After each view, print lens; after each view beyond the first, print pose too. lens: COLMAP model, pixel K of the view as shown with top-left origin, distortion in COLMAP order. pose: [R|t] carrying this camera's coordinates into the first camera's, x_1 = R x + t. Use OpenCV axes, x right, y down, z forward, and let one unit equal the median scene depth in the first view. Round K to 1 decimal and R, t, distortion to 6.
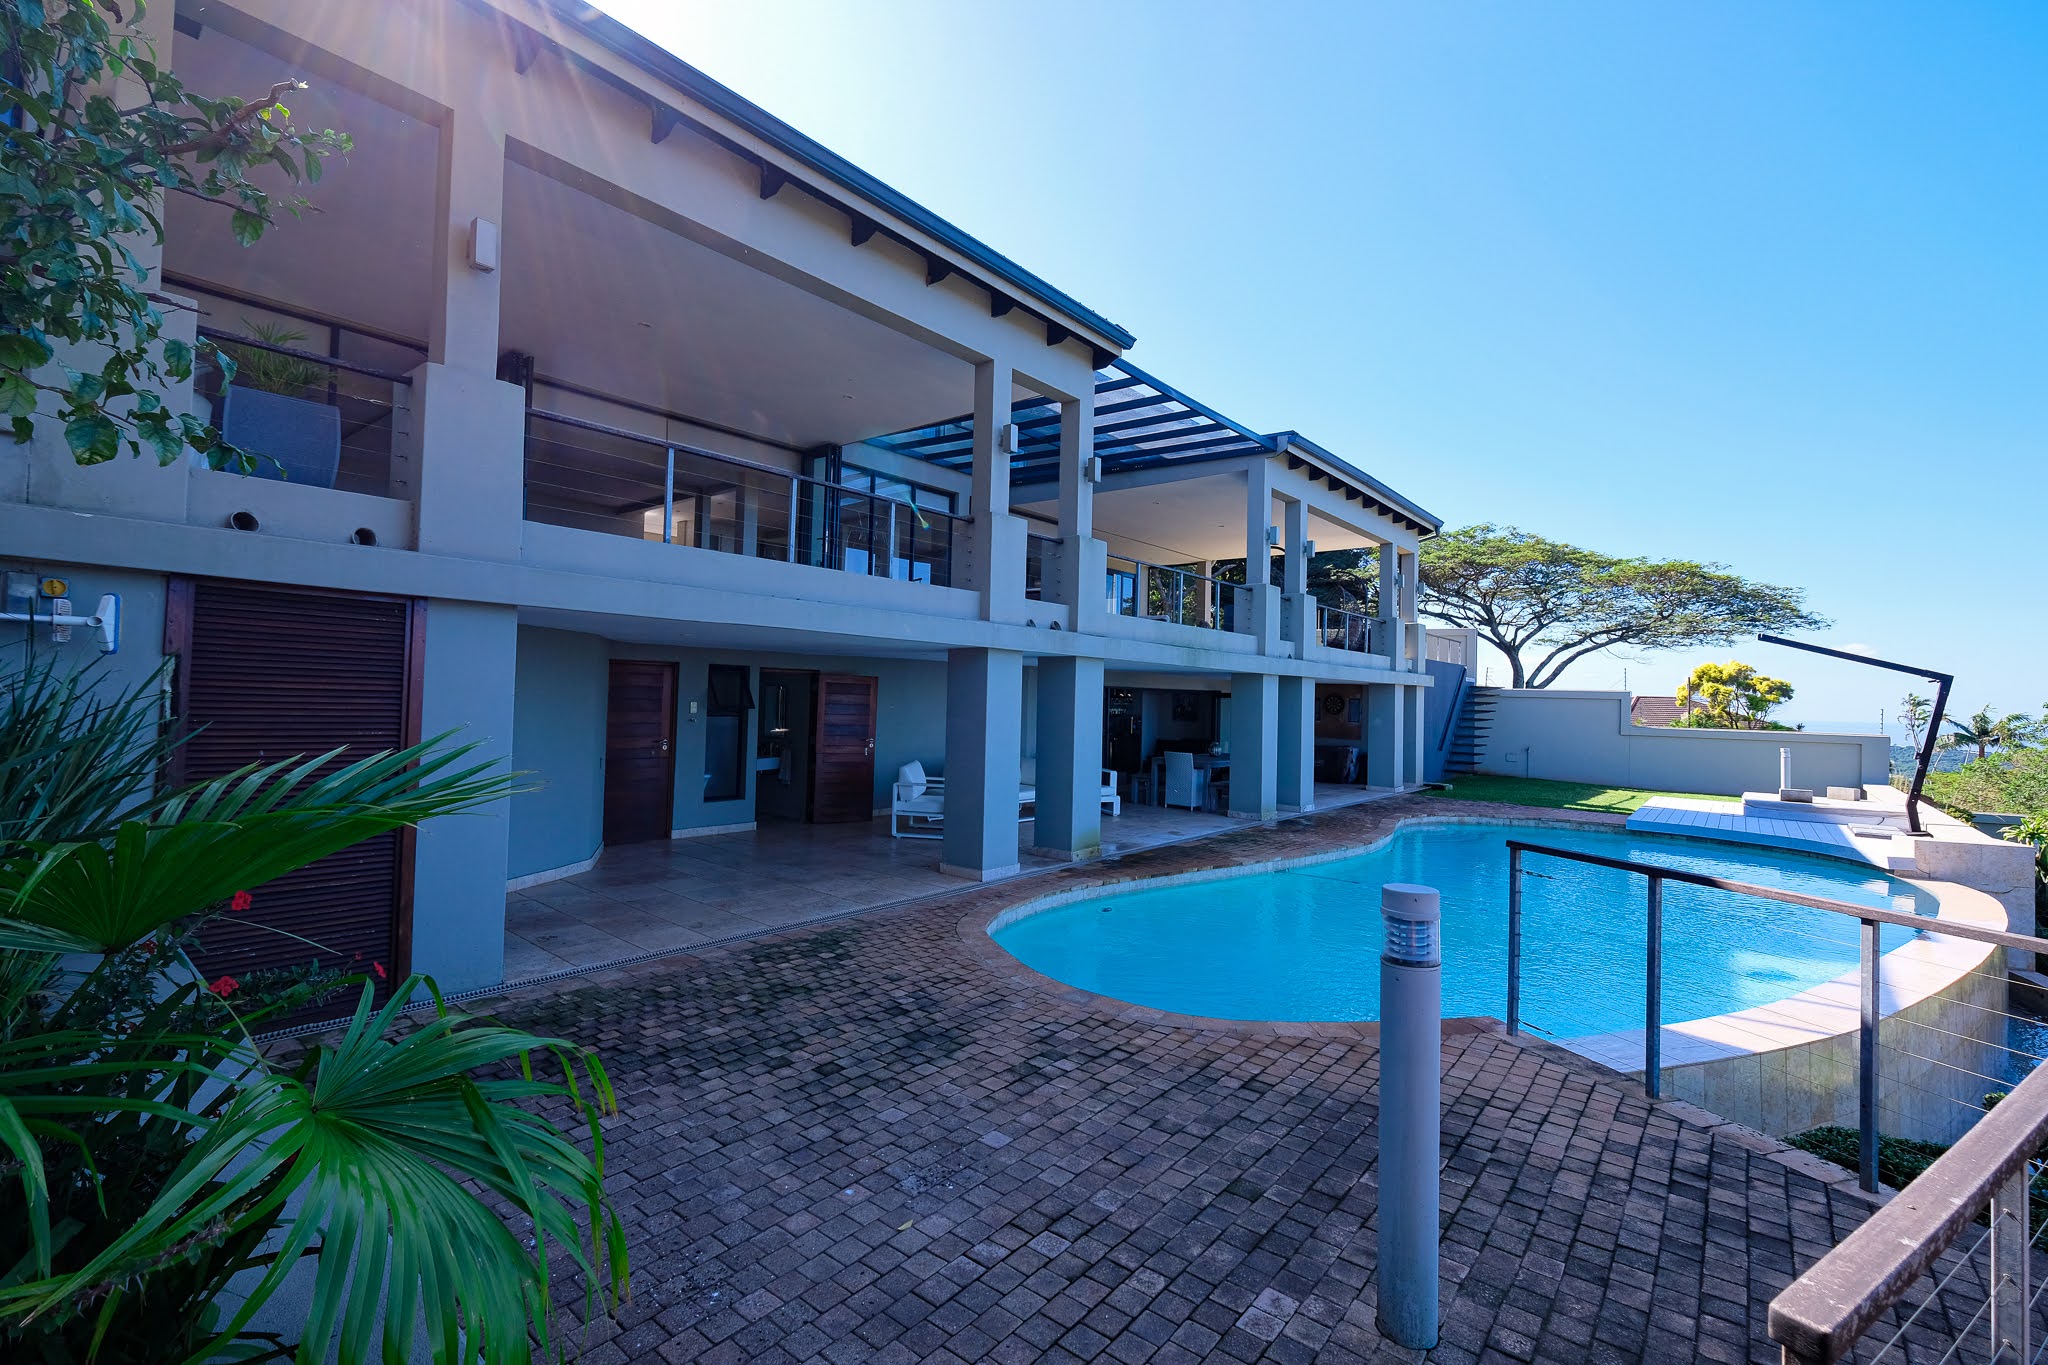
lens RADIAL K [[895.6, 0, 1022.7], [0, 895.6, 669.0], [0, 0, 1]] dist [-0.011512, 0.008336]
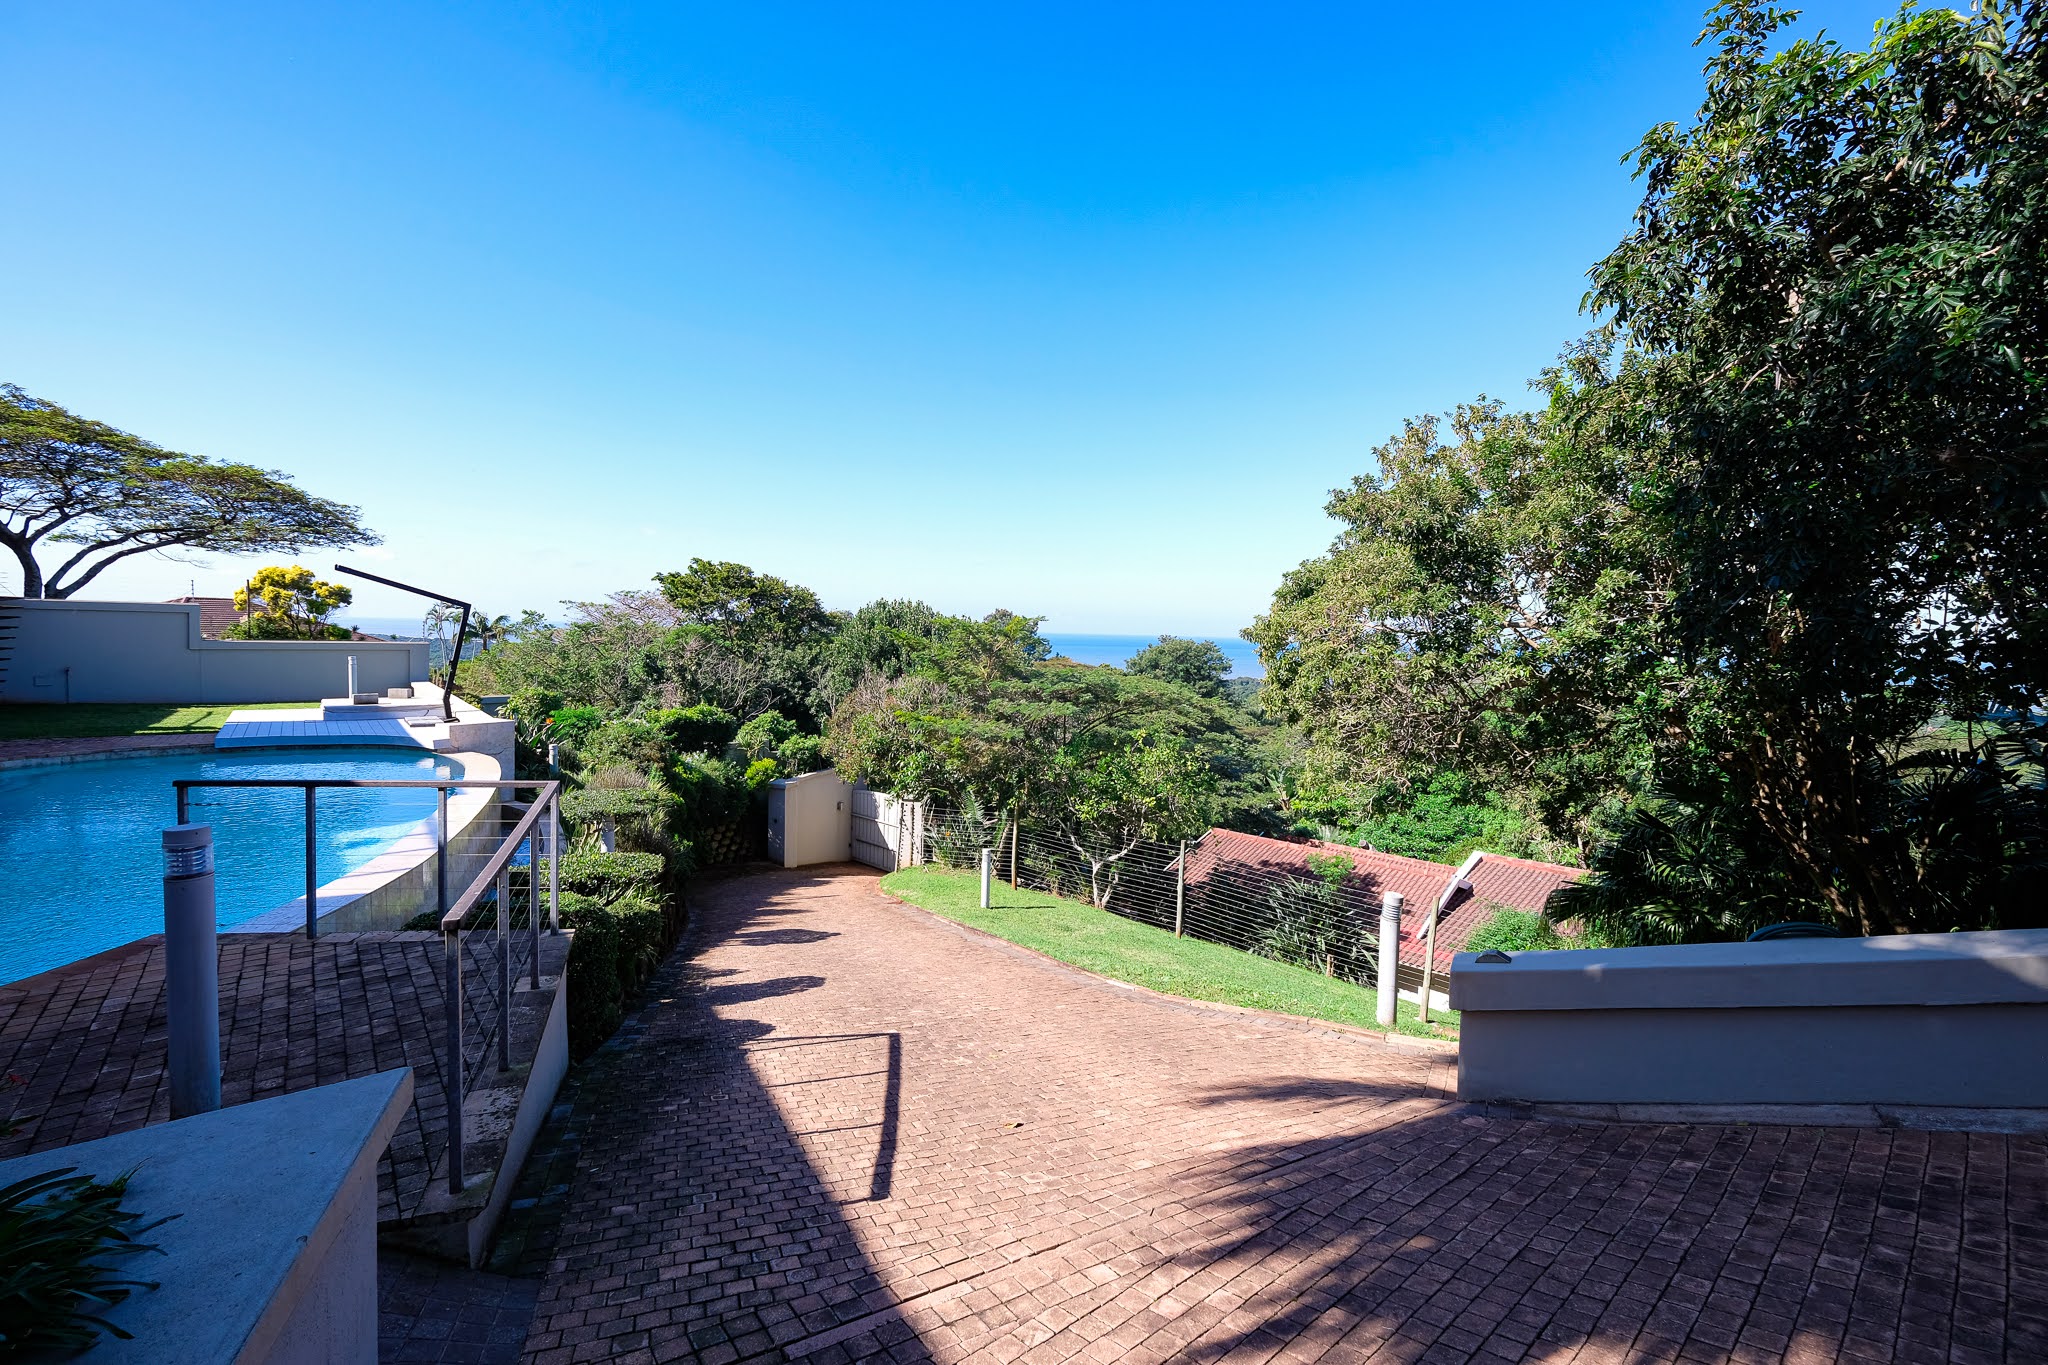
lens RADIAL K [[887.7, 0, 1017.7], [0, 887.7, 677.0], [0, 0, 1]] dist [-0.004916, 0.000560]
pose [[0.208721, -0.072478, 0.975286, -0.126341], [-0.048746, 0.995239, 0.084393, -0.035092], [-0.976760, -0.065156, 0.204194, -0.114126]]
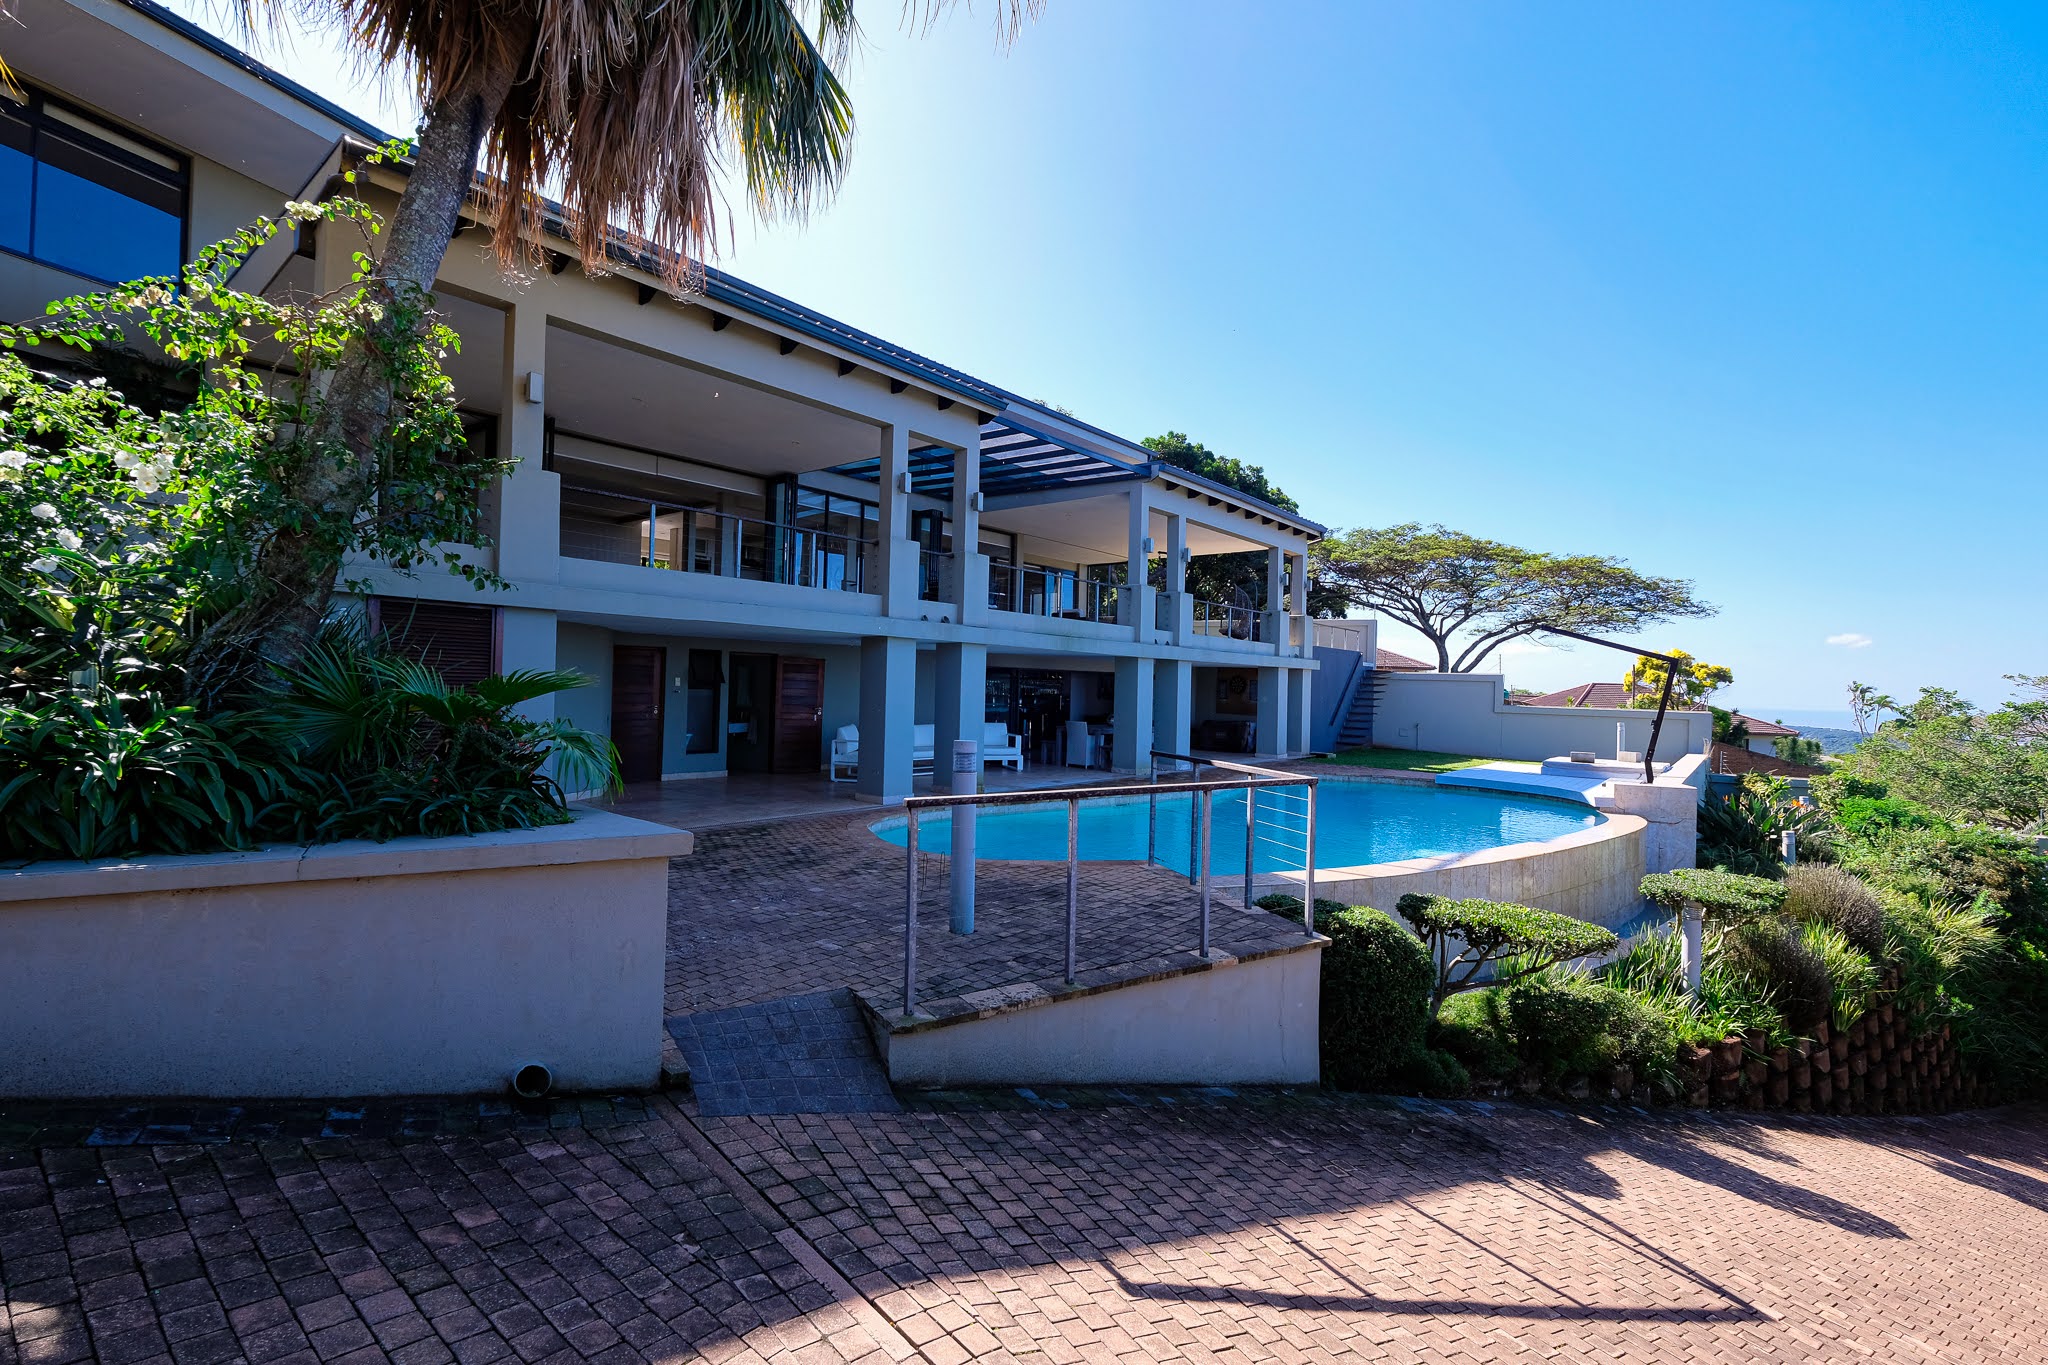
lens RADIAL K [[887.7, 0, 1017.7], [0, 887.7, 677.0], [0, 0, 1]] dist [-0.004916, 0.000560]
pose [[0.999991, 0.000097, -0.004352, 0.107434], [-0.000002, 0.999759, 0.021960, 0.005670], [0.004353, -0.021960, 0.999749, -0.235598]]
